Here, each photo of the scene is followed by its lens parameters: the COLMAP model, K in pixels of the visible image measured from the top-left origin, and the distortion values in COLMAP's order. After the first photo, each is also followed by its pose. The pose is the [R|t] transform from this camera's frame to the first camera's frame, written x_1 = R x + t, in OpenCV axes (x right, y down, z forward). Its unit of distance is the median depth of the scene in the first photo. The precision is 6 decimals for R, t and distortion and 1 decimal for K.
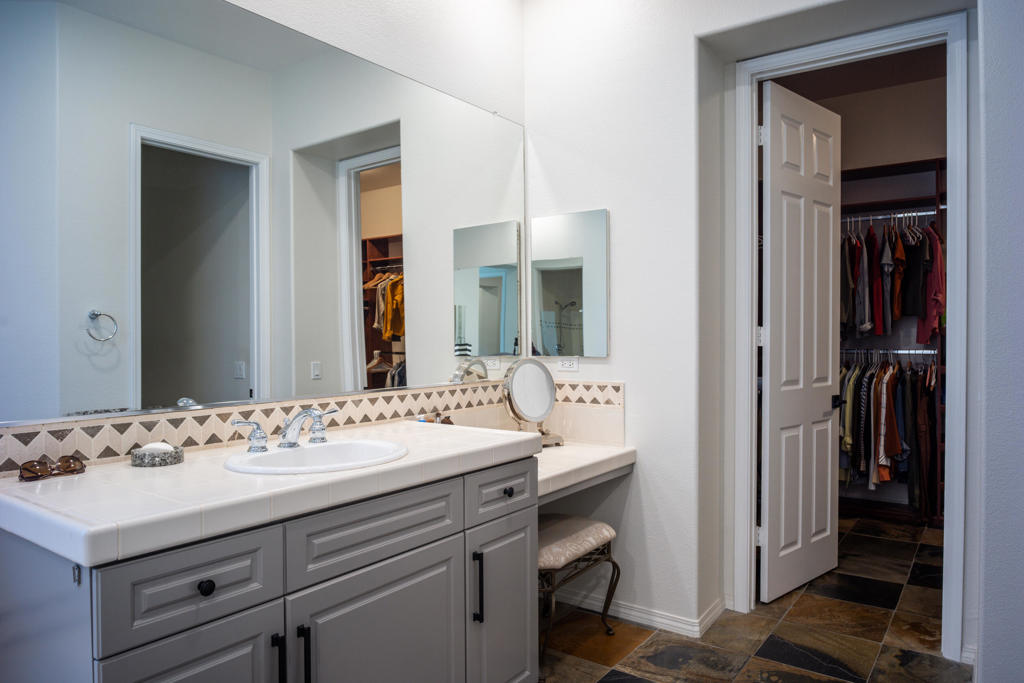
lens RADIAL K [[677.1, 0, 514.7], [0, 677.1, 341.2], [0, 0, 1]] dist [-0.032905, 0.012429]
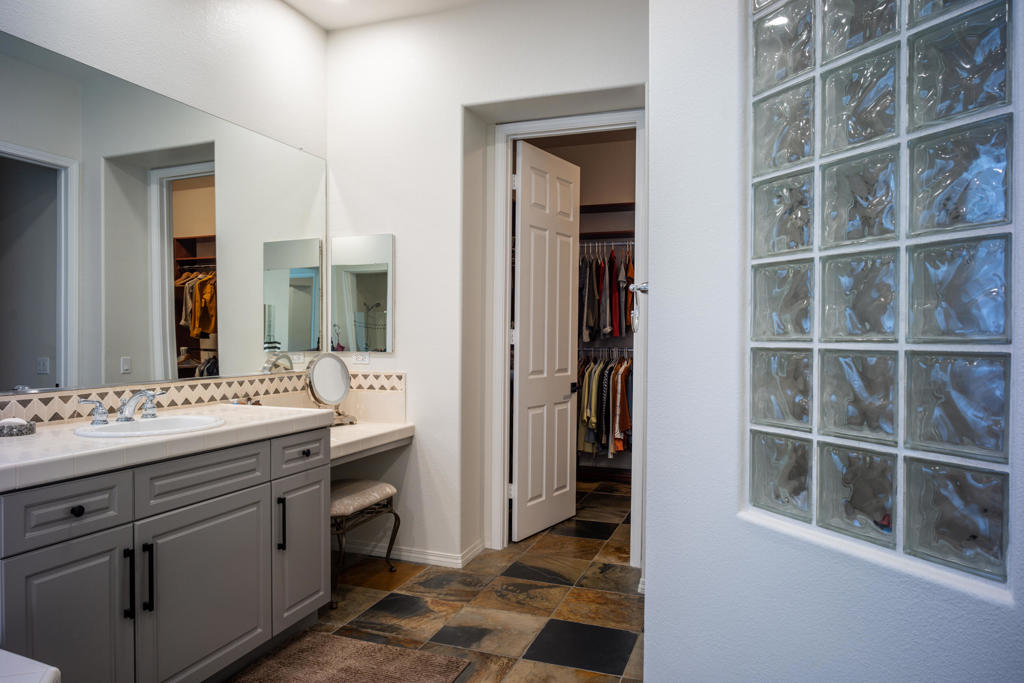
lens RADIAL K [[677.1, 0, 511.9], [0, 677.1, 343.2], [0, 0, 1]] dist [-0.032905, 0.012429]
pose [[0.965429, 0.006282, 0.260590, 0.023791], [-0.007417, 0.999967, 0.003373, 0.000678], [-0.260560, -0.005190, 0.965444, -0.264628]]
